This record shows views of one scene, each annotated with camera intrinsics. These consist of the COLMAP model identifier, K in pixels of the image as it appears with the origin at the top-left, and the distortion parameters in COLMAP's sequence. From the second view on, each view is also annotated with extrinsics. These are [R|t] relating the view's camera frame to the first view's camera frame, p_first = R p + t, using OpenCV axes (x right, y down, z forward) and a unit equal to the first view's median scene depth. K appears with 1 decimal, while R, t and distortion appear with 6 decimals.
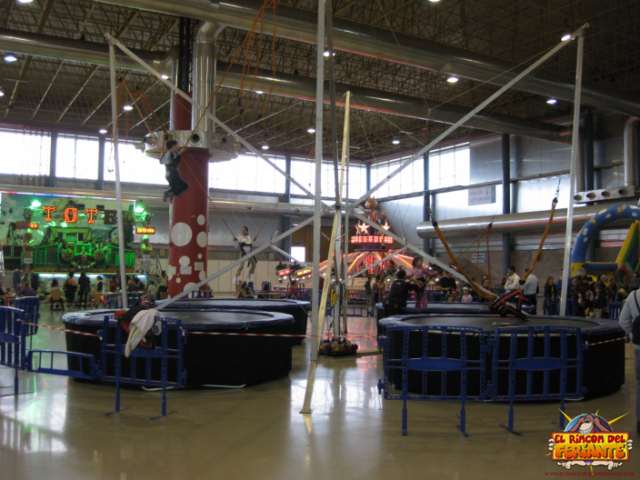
lens RADIAL K [[649.6, 0, 320.0], [0, 649.6, 240.0], [0, 0, 1]] dist [-0.001402, -0.000181]
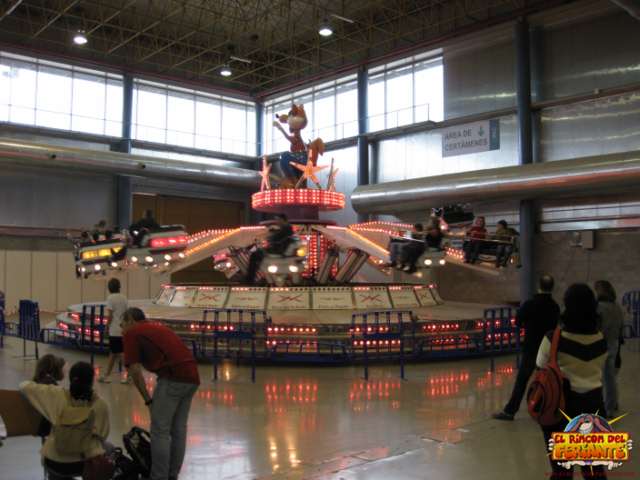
lens RADIAL K [[665.0, 0, 320.0], [0, 665.0, 240.0], [0, 0, 1]] dist [-0.003732, -0.002173]
pose [[0.979719, 0.012313, 0.199999, 0.003101], [-0.011133, 0.999913, -0.007026, 0.025596], [-0.200069, 0.004657, 0.979771, 0.422133]]
